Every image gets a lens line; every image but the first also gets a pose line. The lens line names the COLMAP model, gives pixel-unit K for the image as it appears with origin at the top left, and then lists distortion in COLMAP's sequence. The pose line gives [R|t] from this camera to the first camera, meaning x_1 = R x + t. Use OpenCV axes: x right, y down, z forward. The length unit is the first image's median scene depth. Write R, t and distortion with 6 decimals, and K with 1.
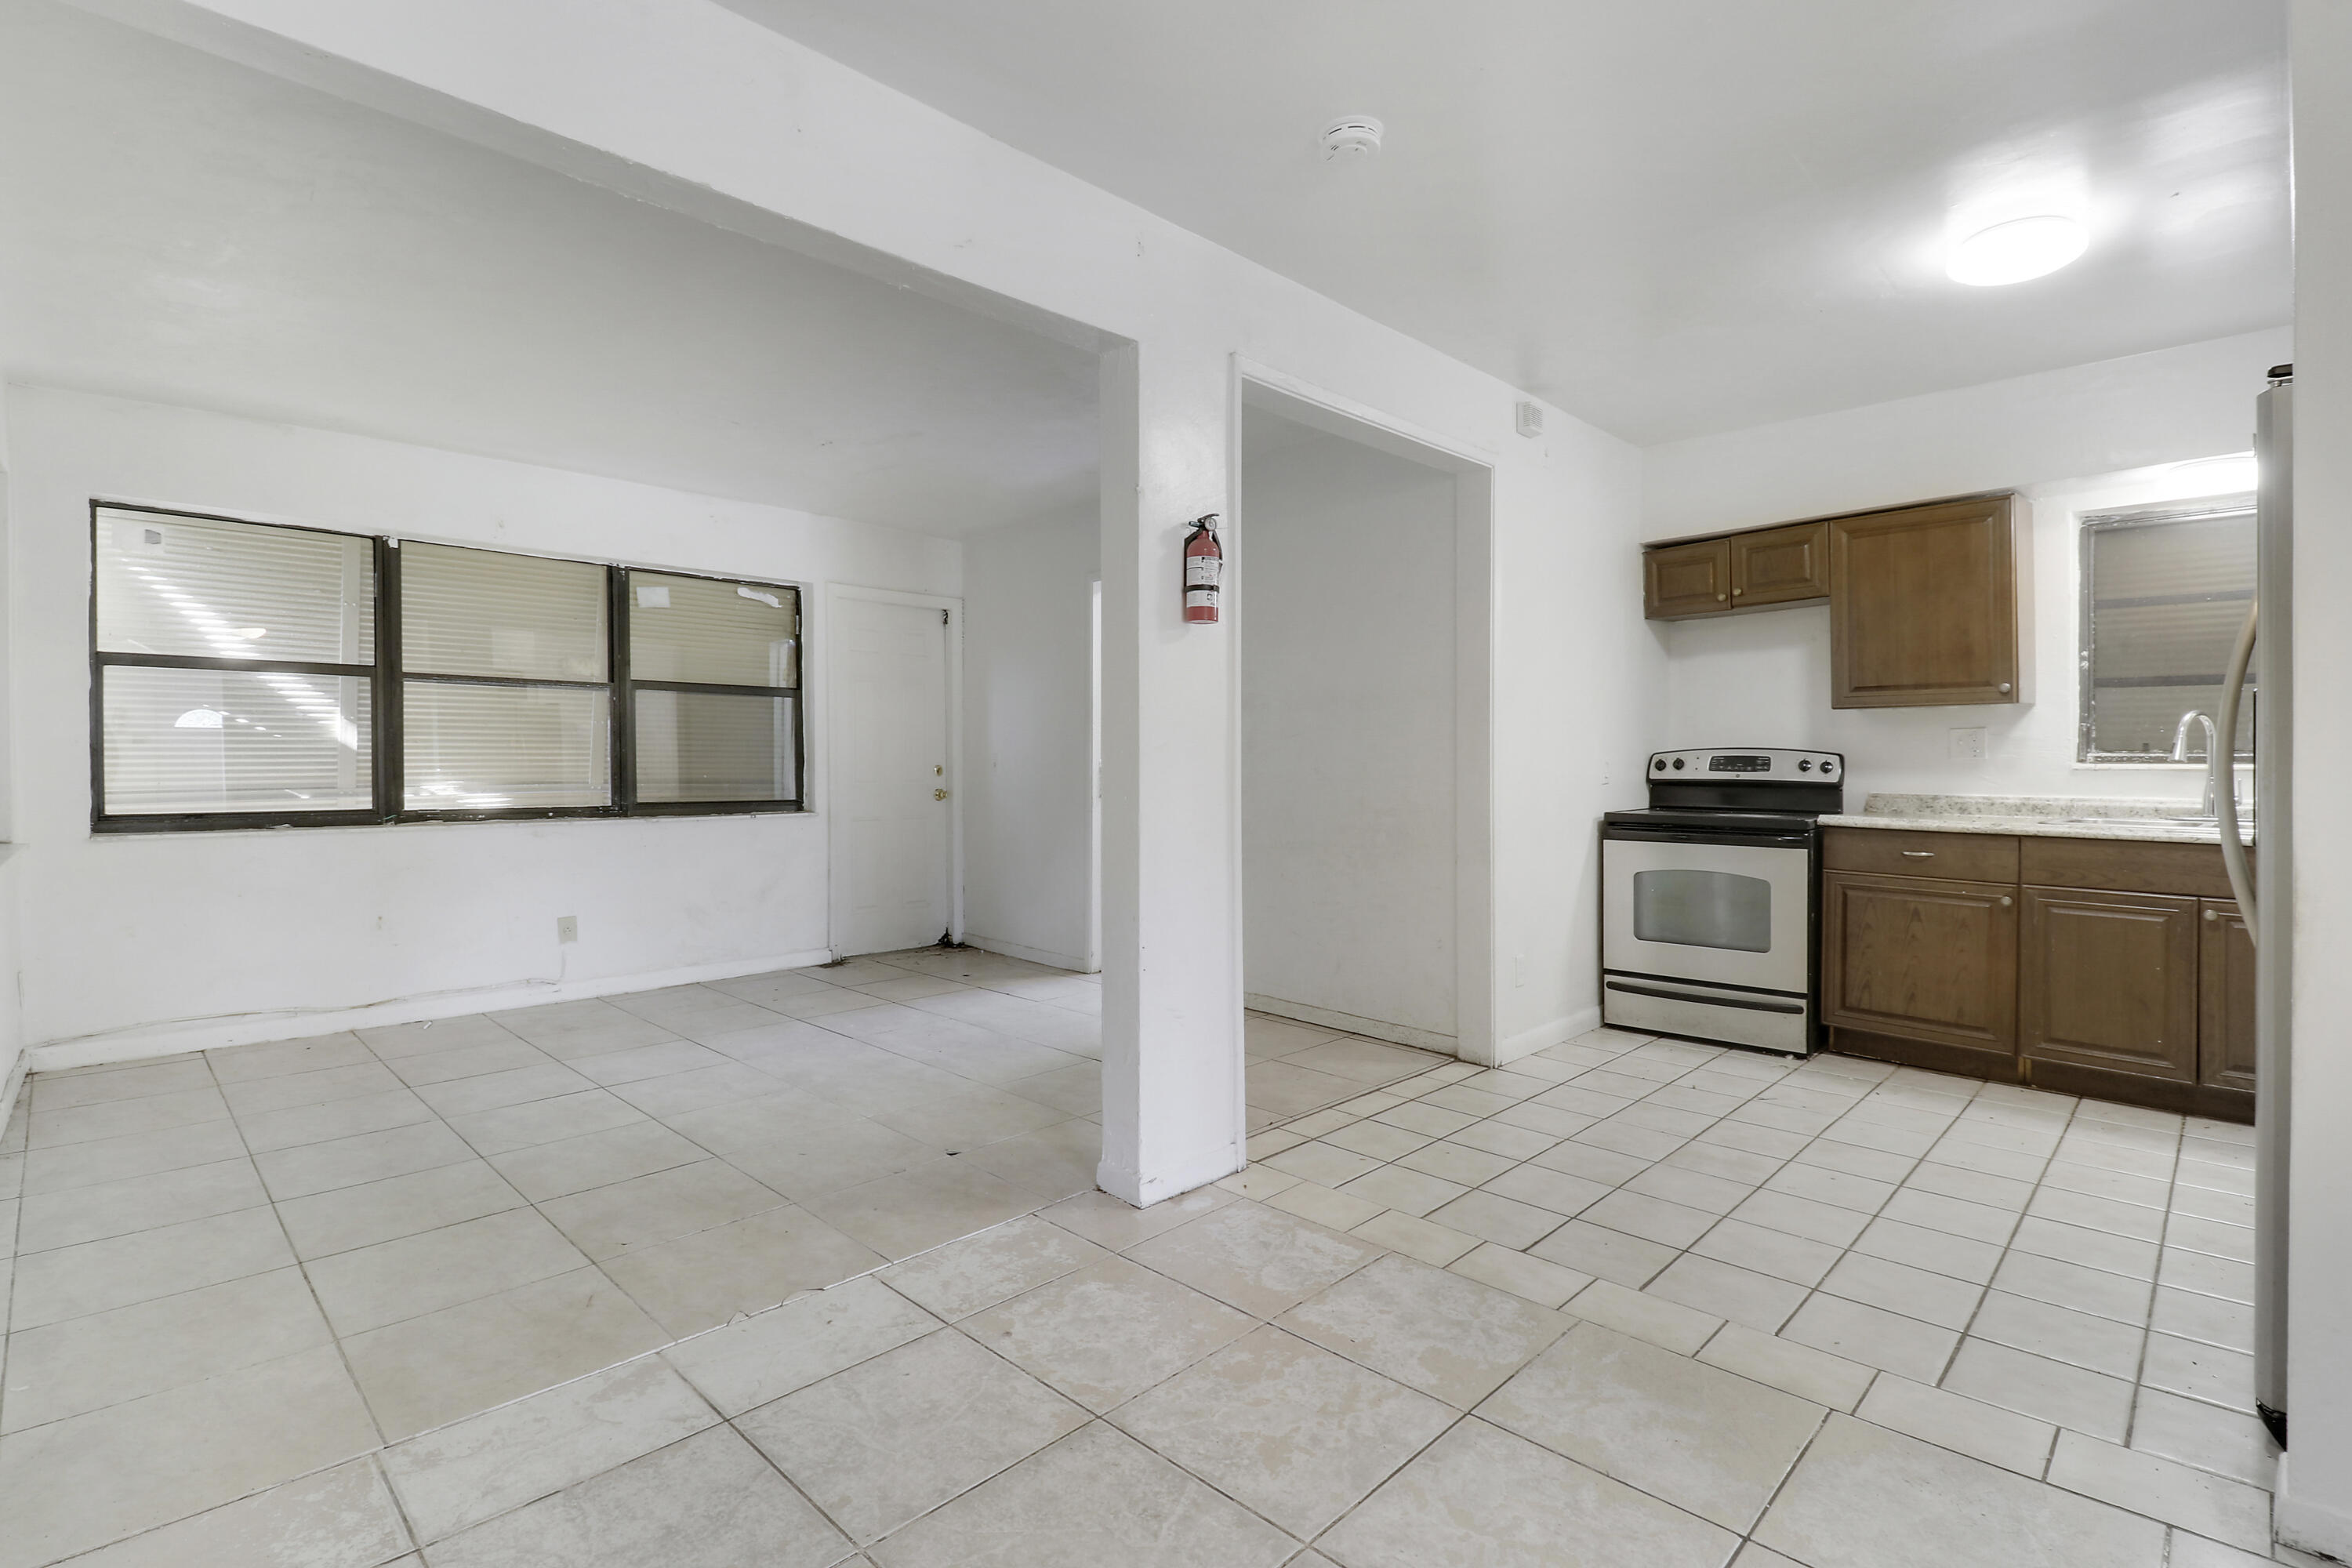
lens RADIAL K [[1106.2, 0, 1184.4], [0, 1106.2, 769.1], [0, 0, 1]] dist [-0.007693, -0.007240]
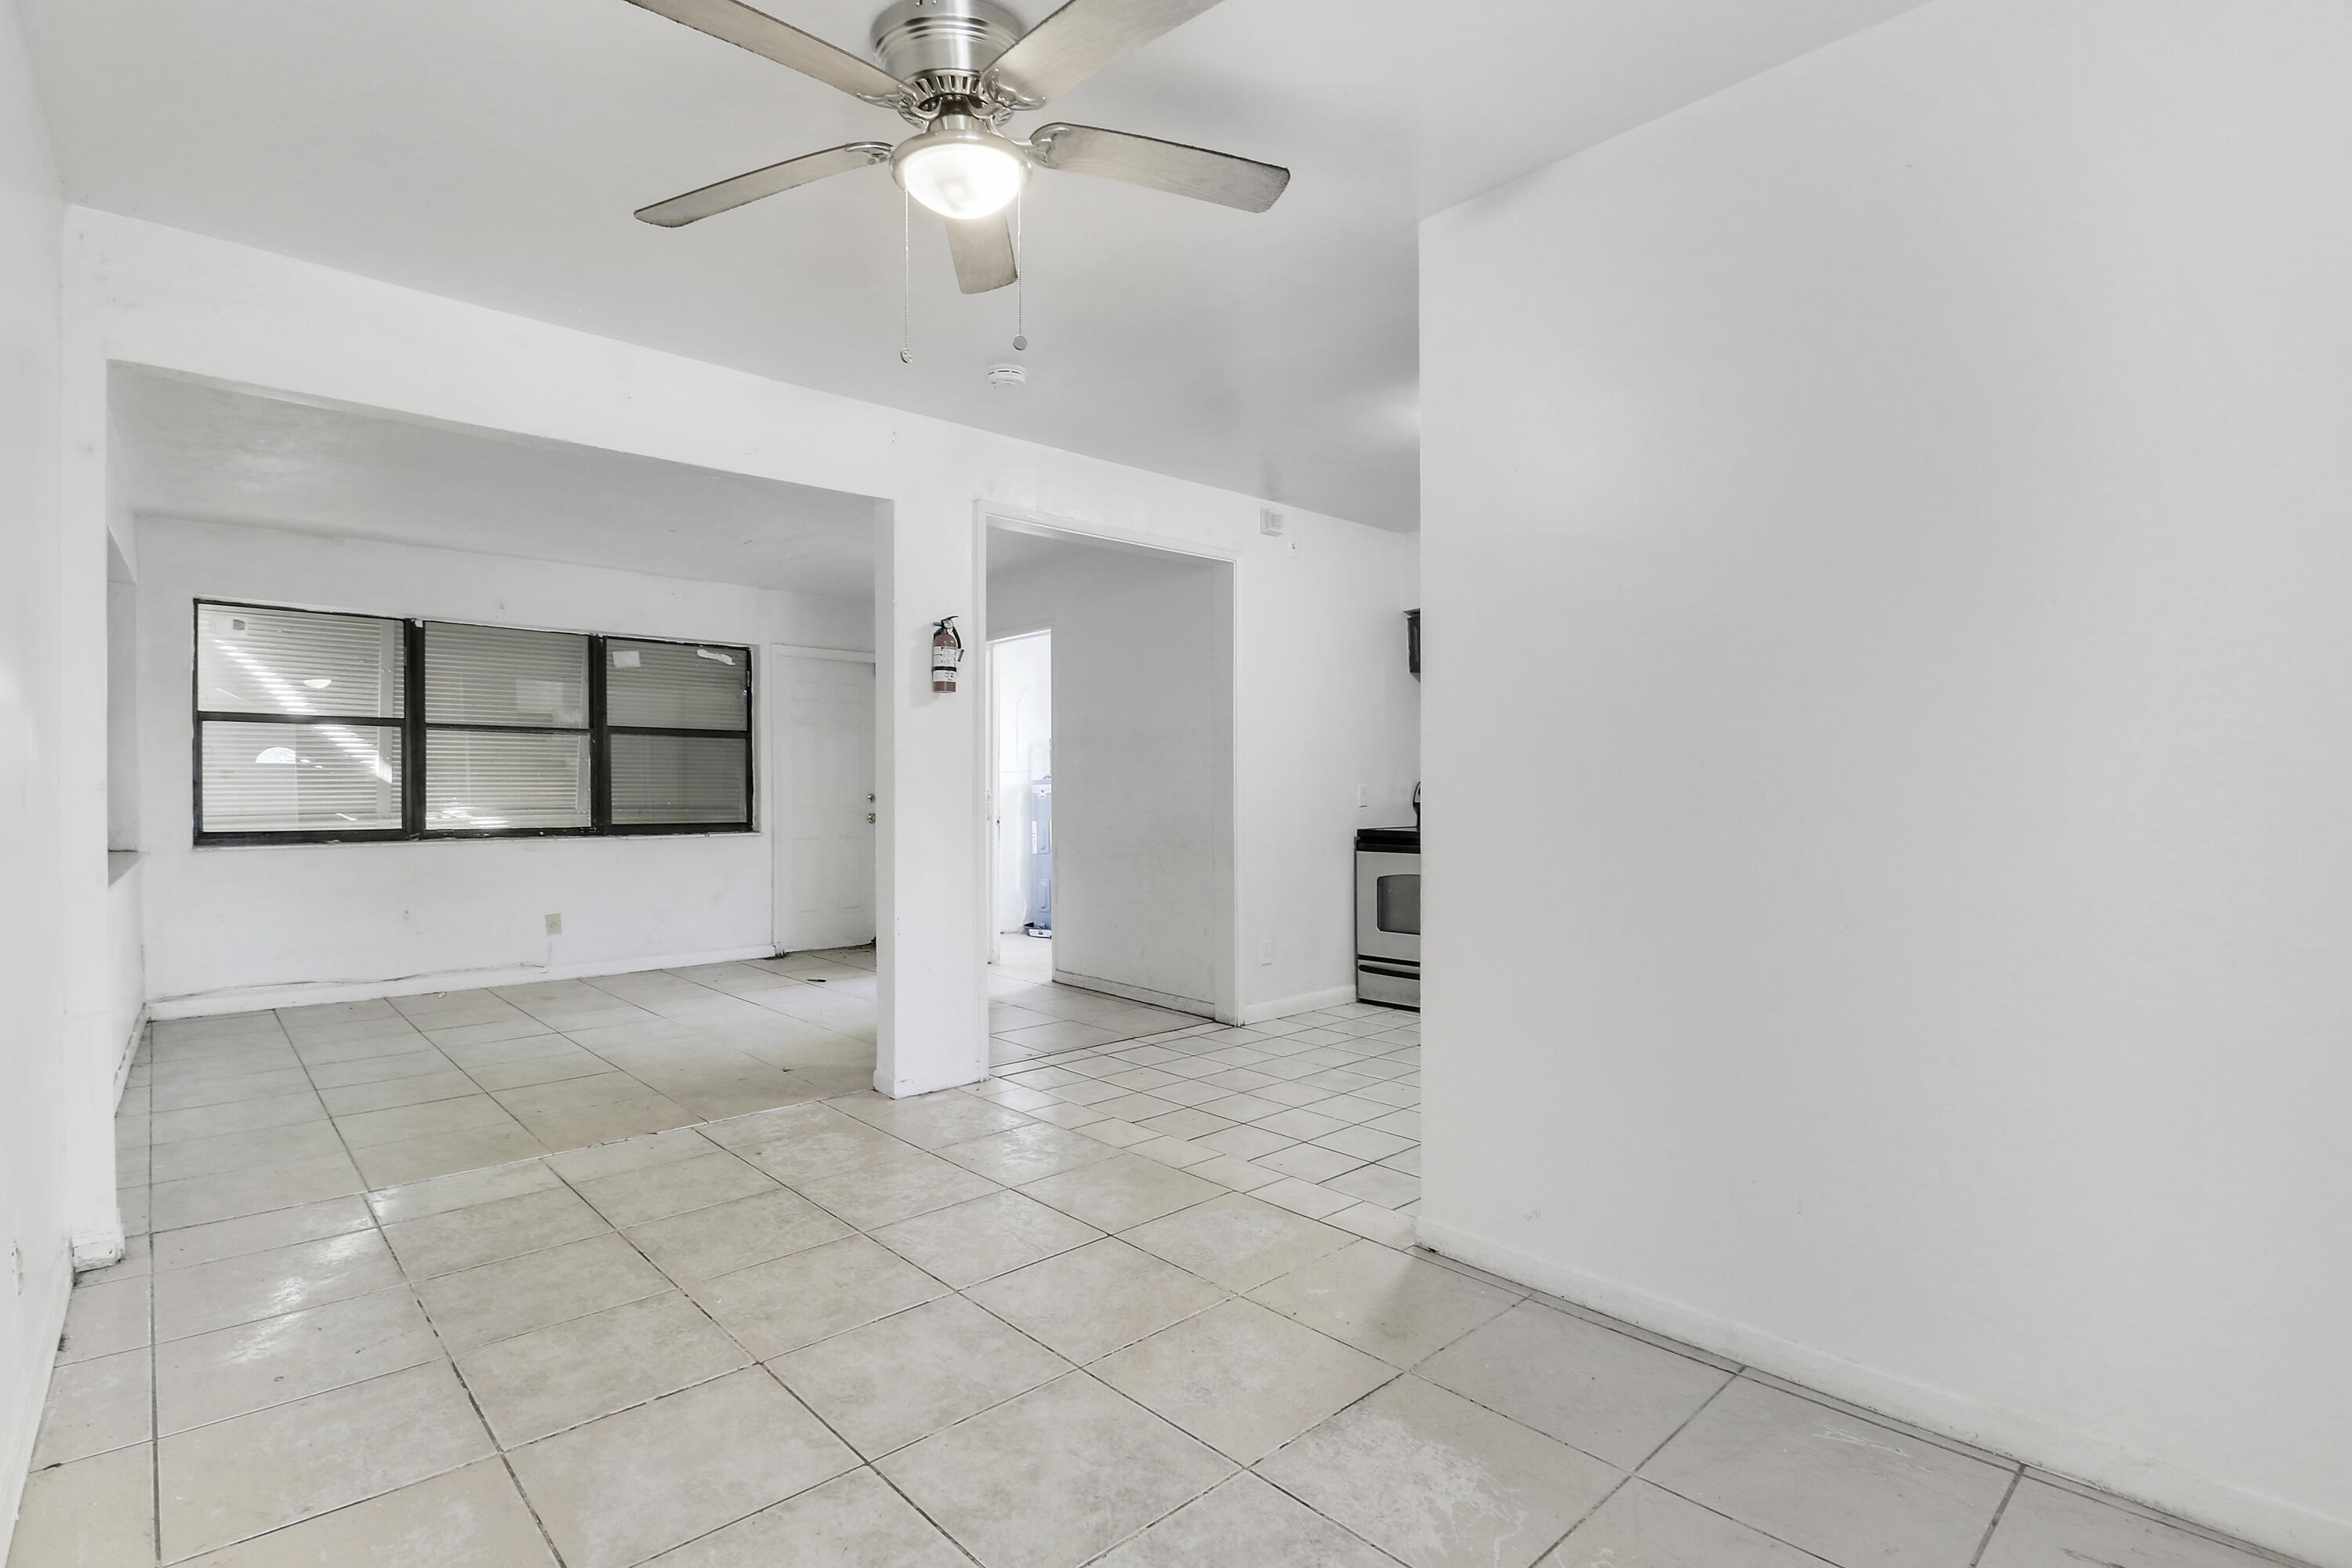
lens RADIAL K [[1106.2, 0, 1184.9], [0, 1106.2, 786.7], [0, 0, 1]] dist [-0.007693, -0.007240]
pose [[0.999075, -0.003743, -0.042837, 0.257307], [0.003345, 0.999951, -0.009360, 0.002047], [0.042870, 0.009208, 0.999038, -0.275979]]
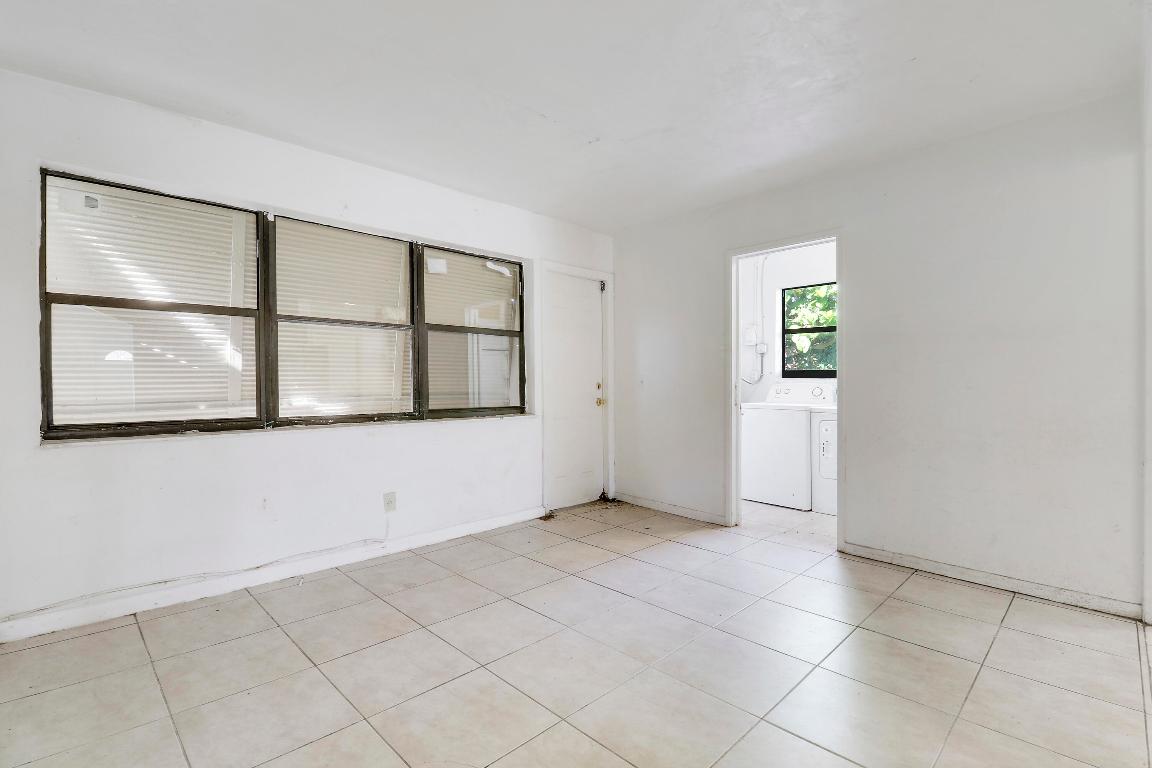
lens RADIAL K [[541.8, 0, 581.7], [0, 541.8, 388.1], [0, 0, 1]] dist [-0.007693, -0.007240]
pose [[0.999835, 0.001596, -0.018078, -0.358176], [-0.001396, 0.999938, 0.011068, -0.006730], [0.018095, -0.011041, 0.999775, 0.381176]]
